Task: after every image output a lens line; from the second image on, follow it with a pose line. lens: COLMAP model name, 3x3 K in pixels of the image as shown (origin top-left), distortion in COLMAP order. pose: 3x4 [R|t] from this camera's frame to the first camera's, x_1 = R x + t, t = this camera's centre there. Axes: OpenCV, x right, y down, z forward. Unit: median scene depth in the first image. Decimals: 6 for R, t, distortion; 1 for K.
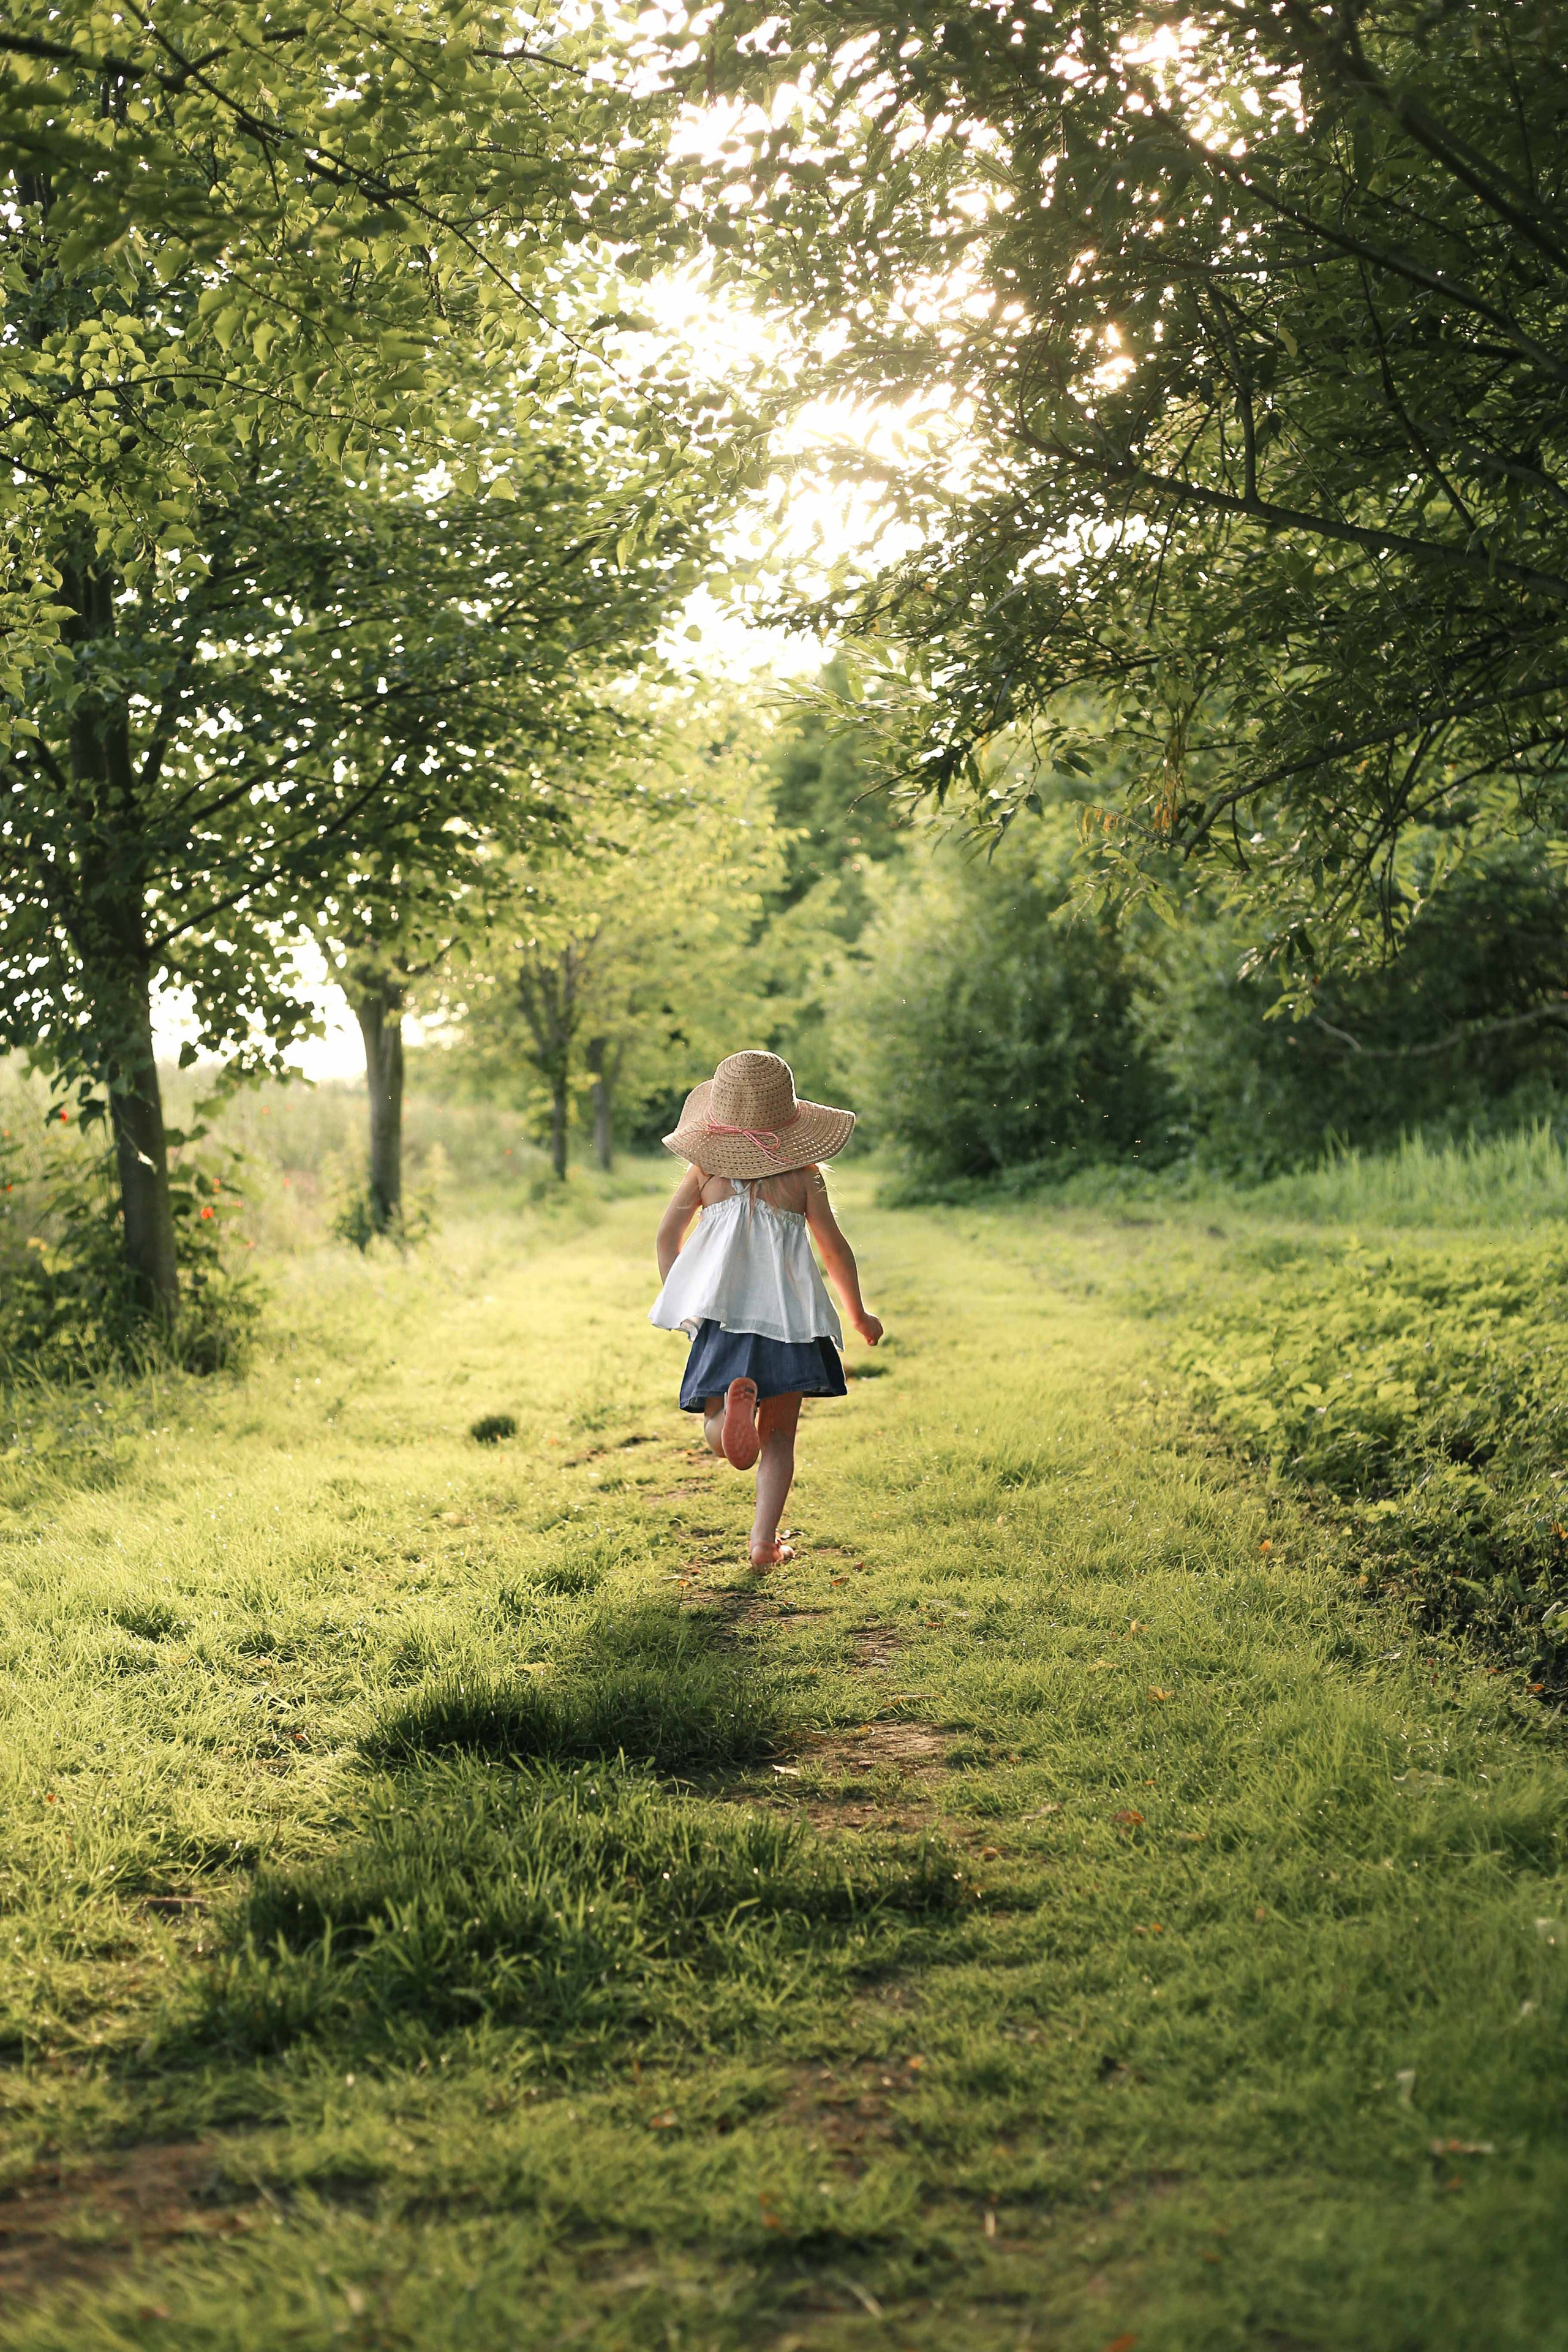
lens RADIAL K [[7548.4, 0, 784.0], [0, 7548.4, 1176.0], [0, 0, 1]] dist [-0.088392, -0.434555]
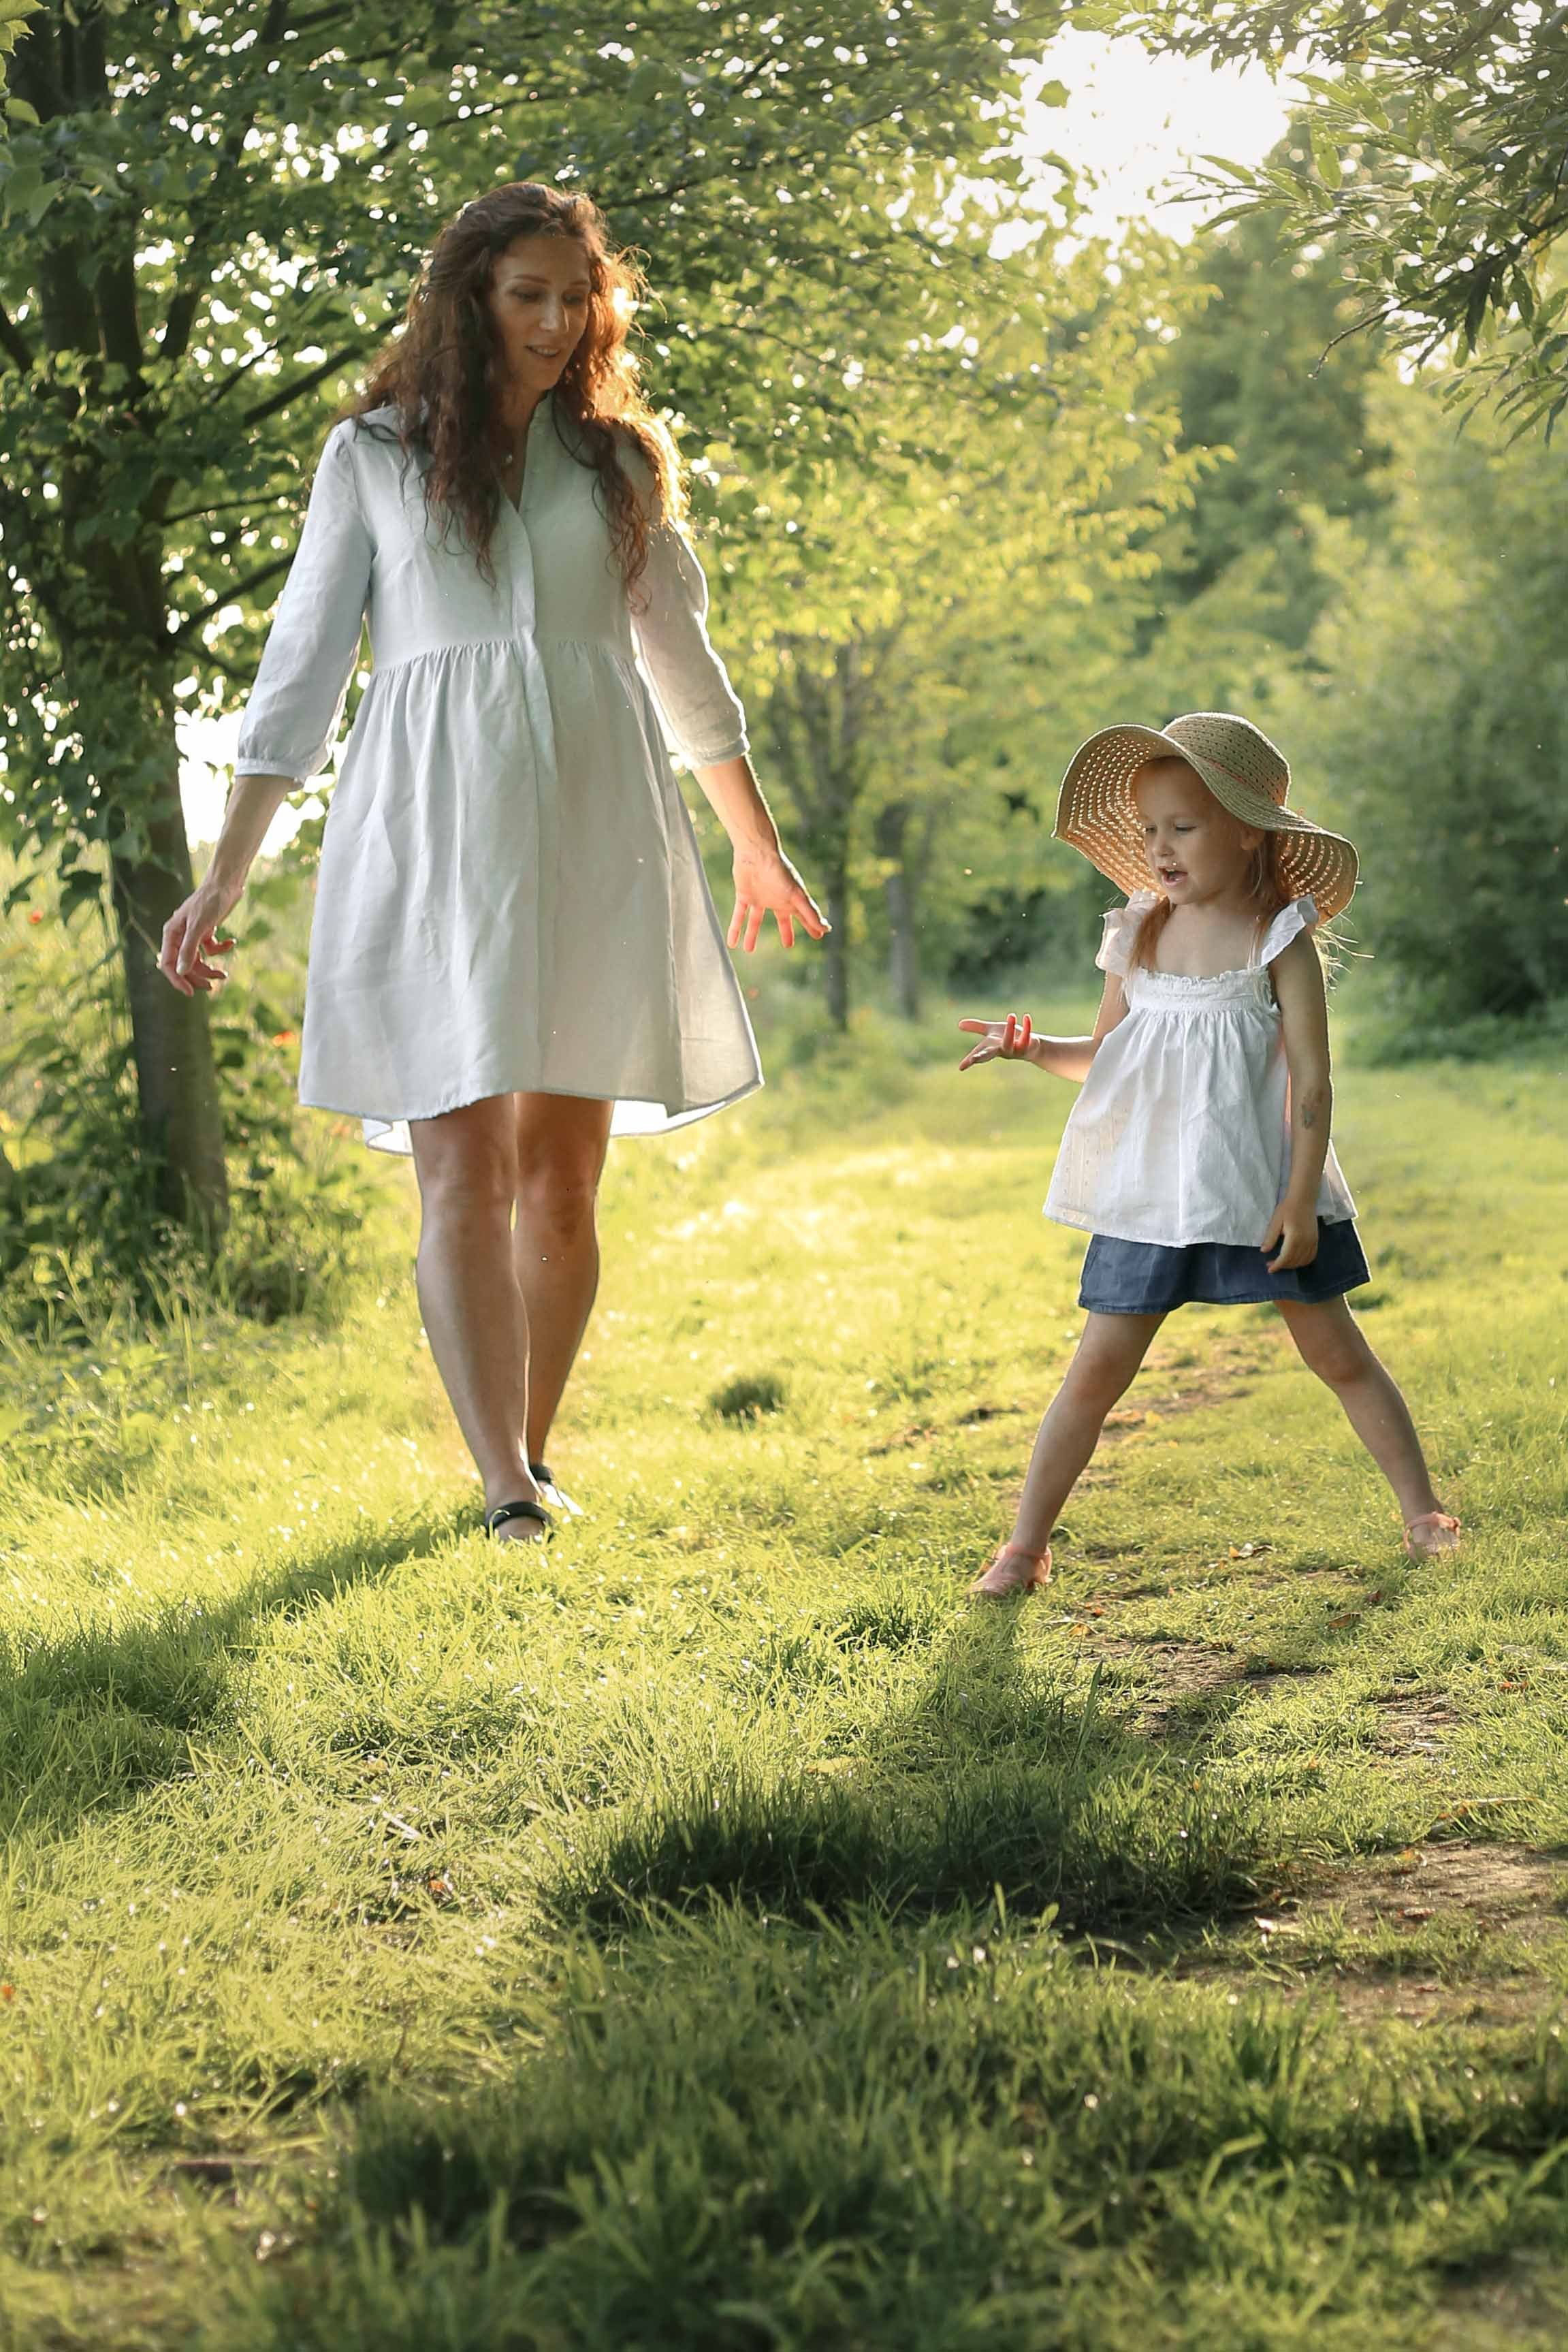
lens RADIAL K [[7547.8, 0, 784.0], [0, 7547.8, 1176.0], [0, 0, 1]] dist [-0.088392, -0.434555]
pose [[0.999775, -0.016901, -0.012853, -0.027840], [0.016092, 0.998030, -0.060631, 0.053021], [0.013852, 0.060411, 0.998077, 0.398760]]
